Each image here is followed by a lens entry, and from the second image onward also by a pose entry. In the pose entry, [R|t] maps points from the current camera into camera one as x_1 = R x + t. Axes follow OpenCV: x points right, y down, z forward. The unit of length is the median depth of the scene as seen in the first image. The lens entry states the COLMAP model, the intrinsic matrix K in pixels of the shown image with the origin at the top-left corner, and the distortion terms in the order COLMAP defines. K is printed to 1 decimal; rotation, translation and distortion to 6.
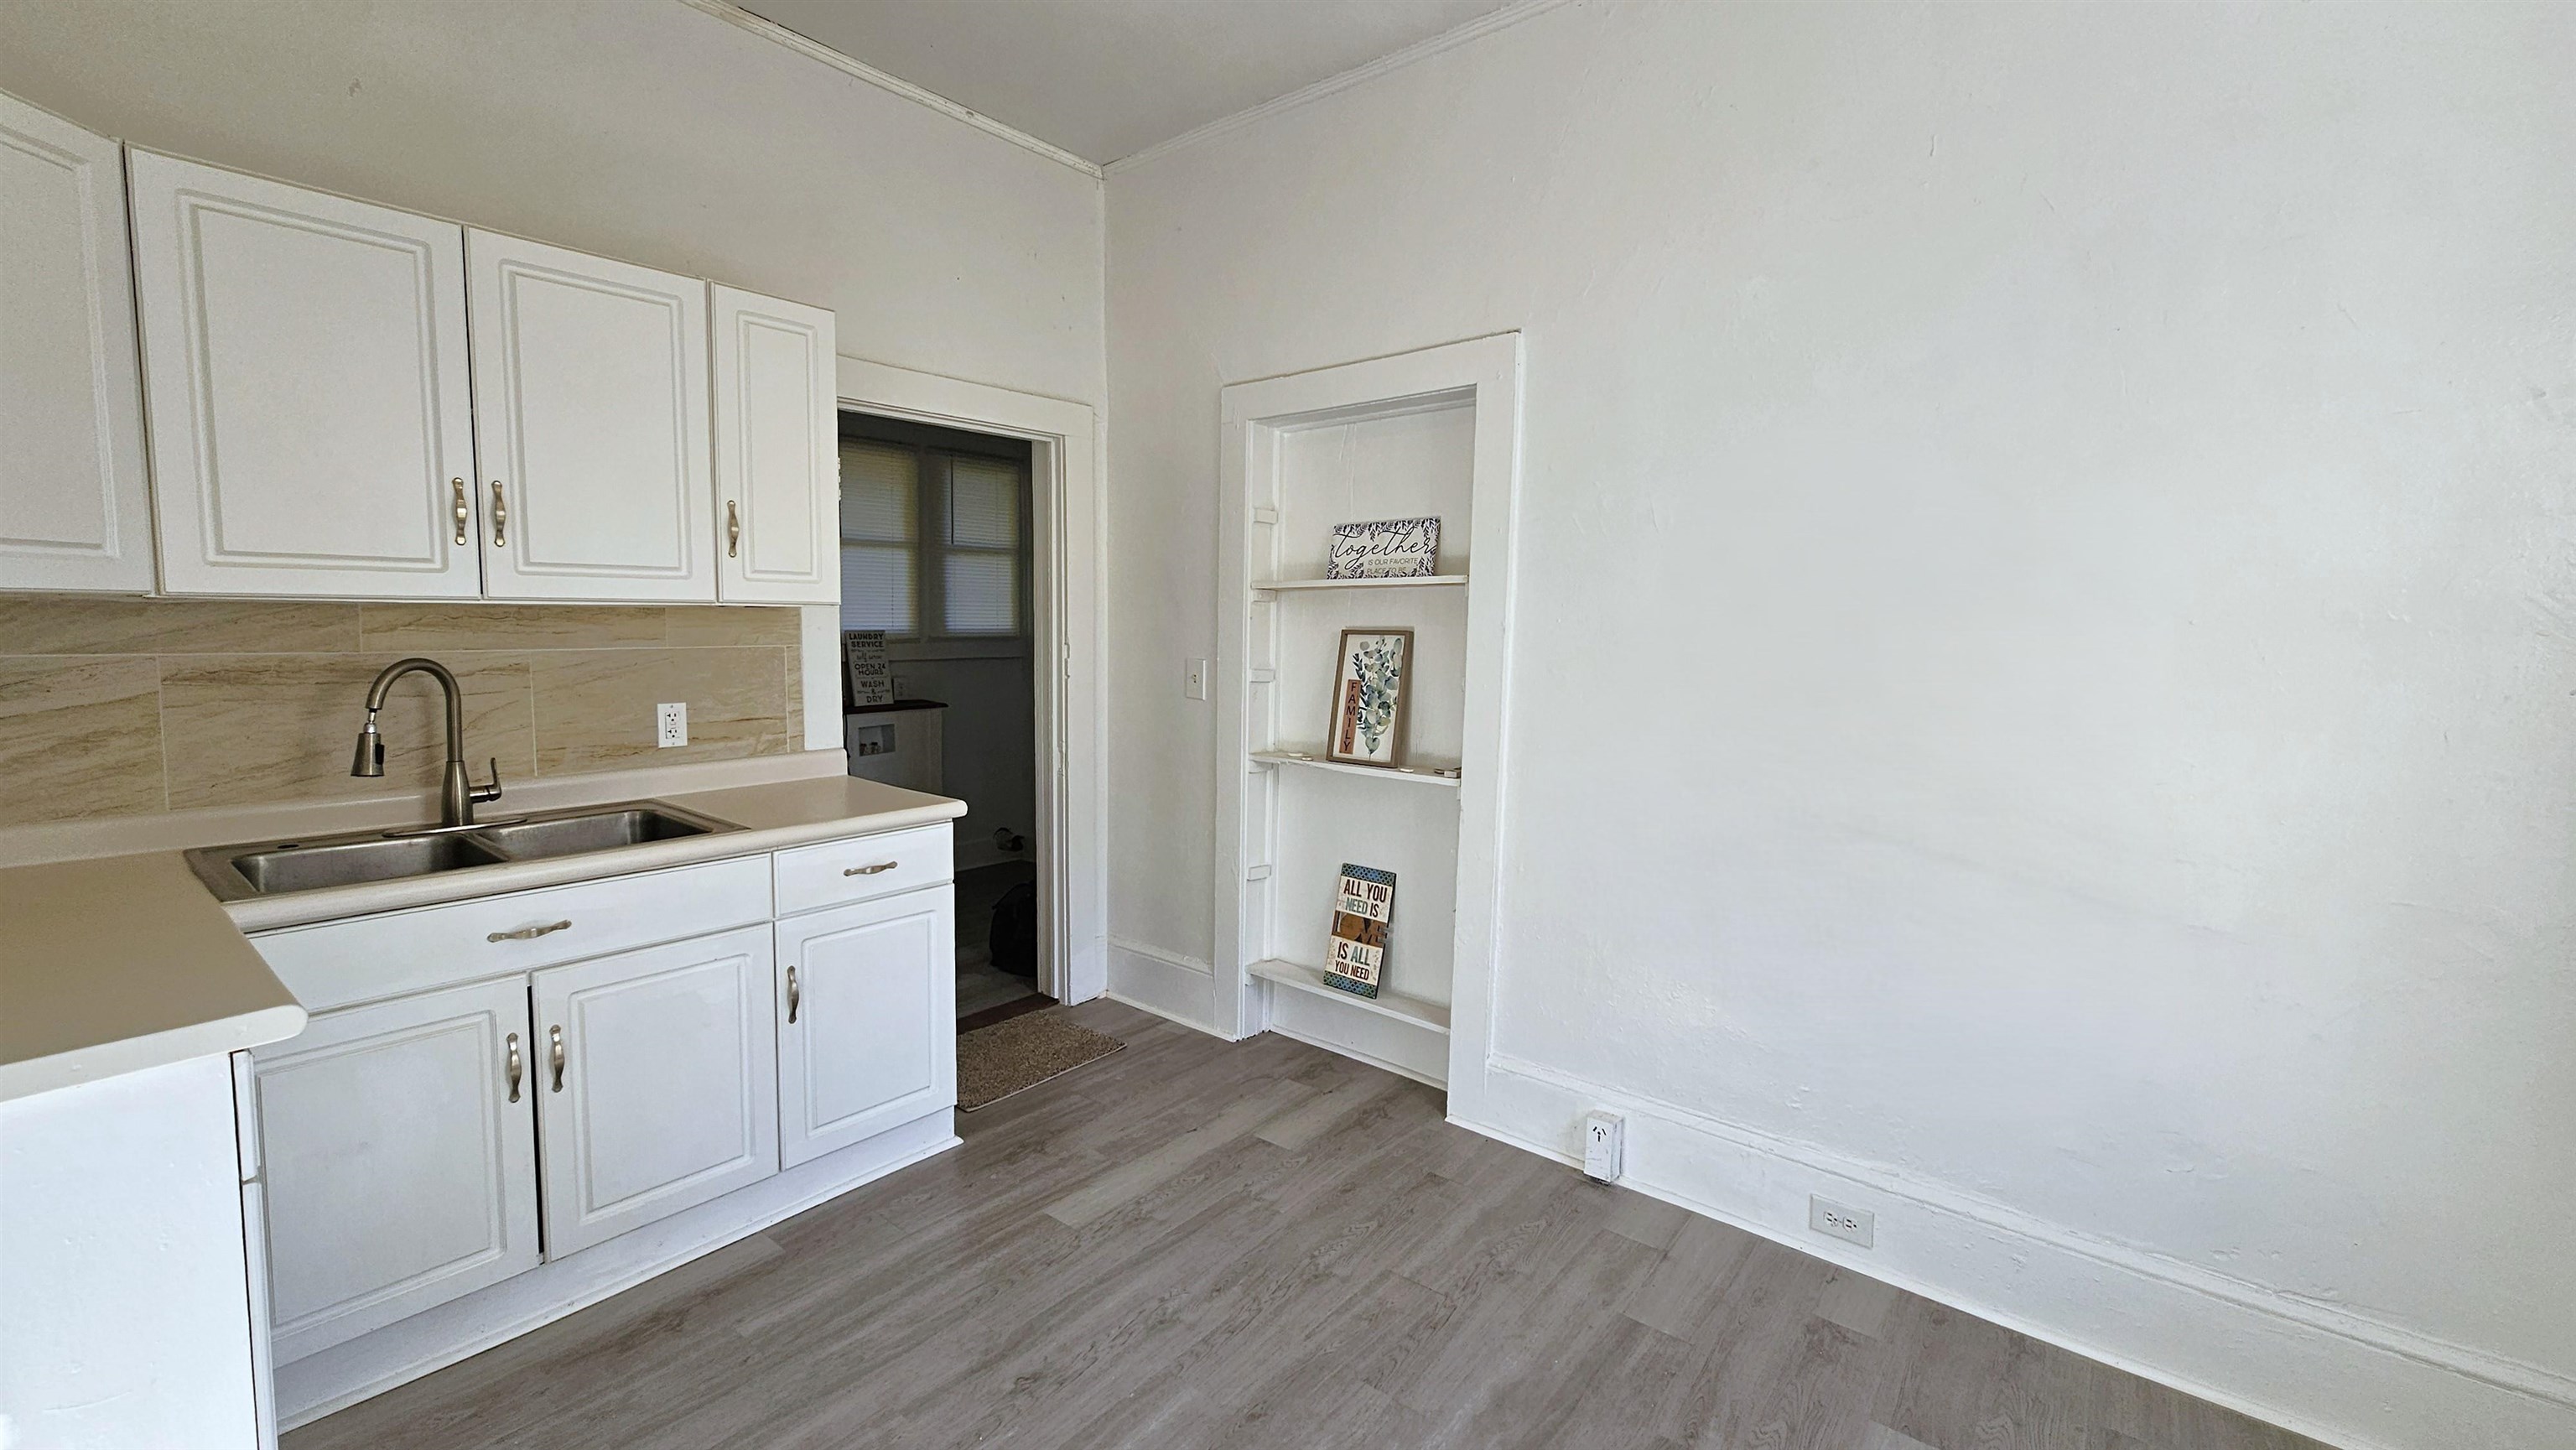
lens RADIAL K [[1058.3, 0, 1297.9], [0, 1058.3, 740.9], [0, 0, 1]] dist [-0.000394, -0.000174]
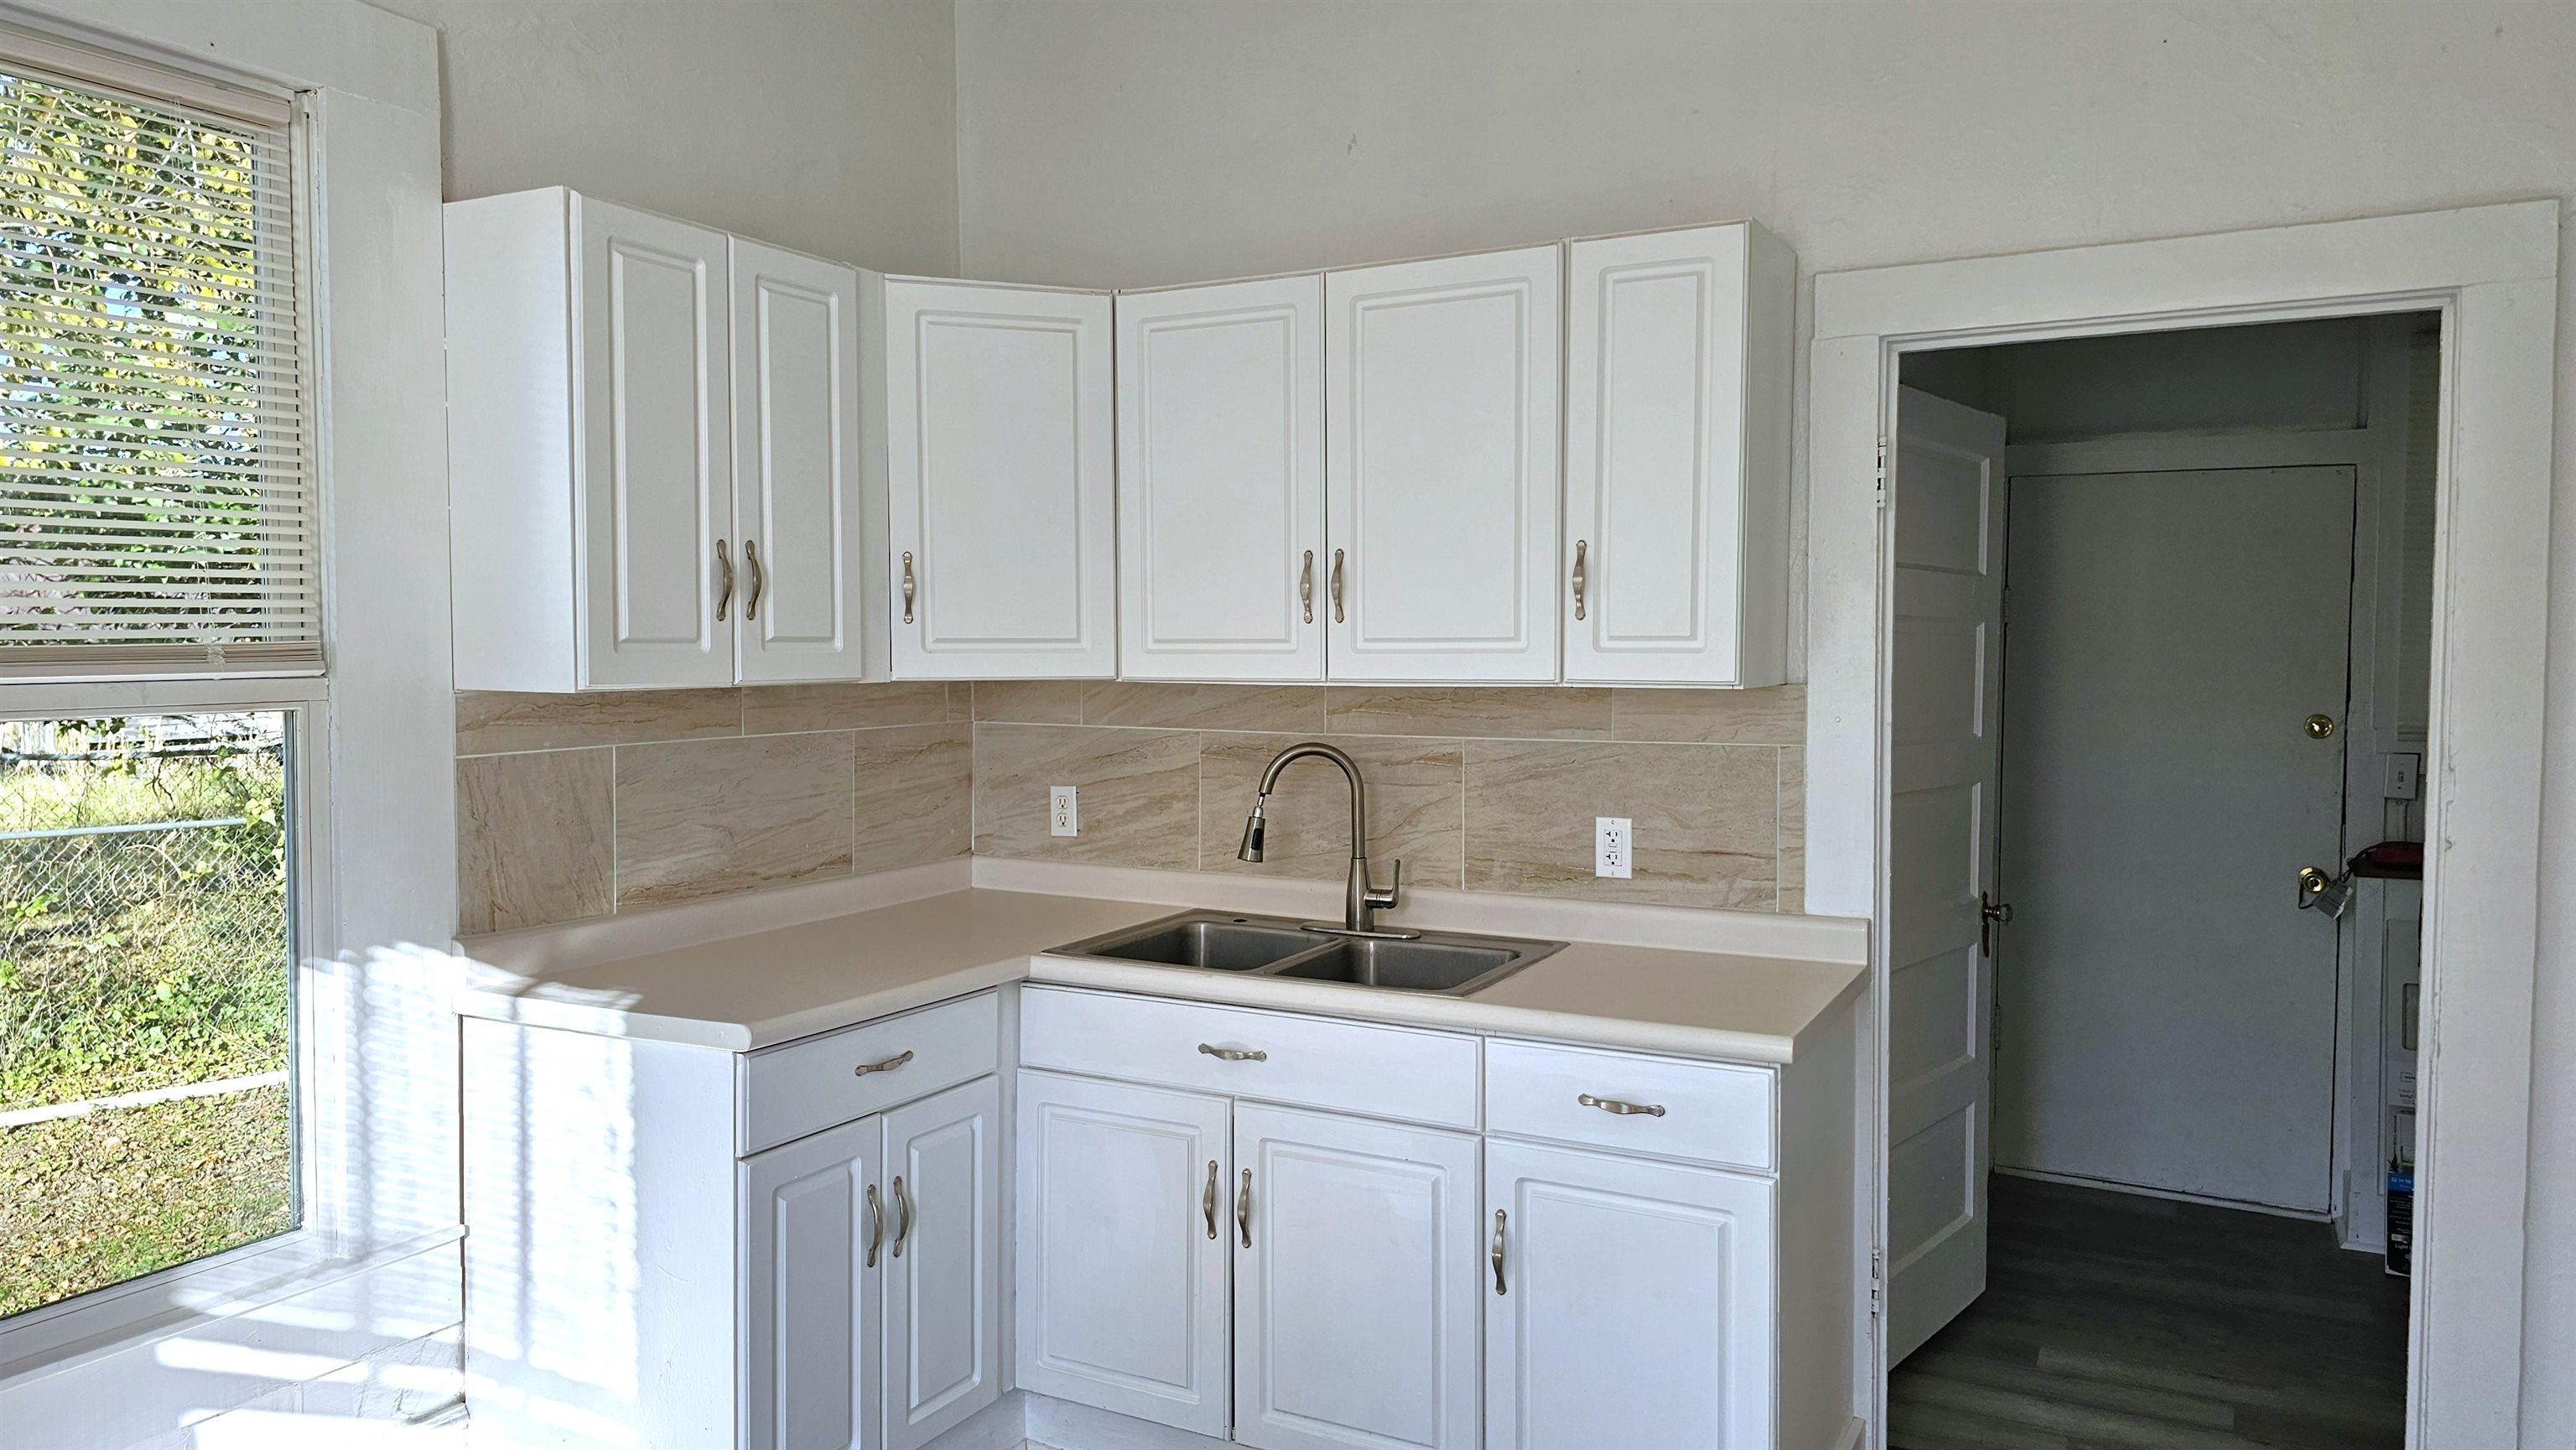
lens RADIAL K [[1560.8, 0, 1289.0], [0, 1560.8, 759.8], [0, 0, 1]] dist [0.001048, 0.000010]
pose [[0.233338, 0.045554, -0.971328, 0.464321], [-0.120300, 0.992581, 0.017652, -0.078640], [0.964925, 0.112732, 0.237087, 0.612639]]
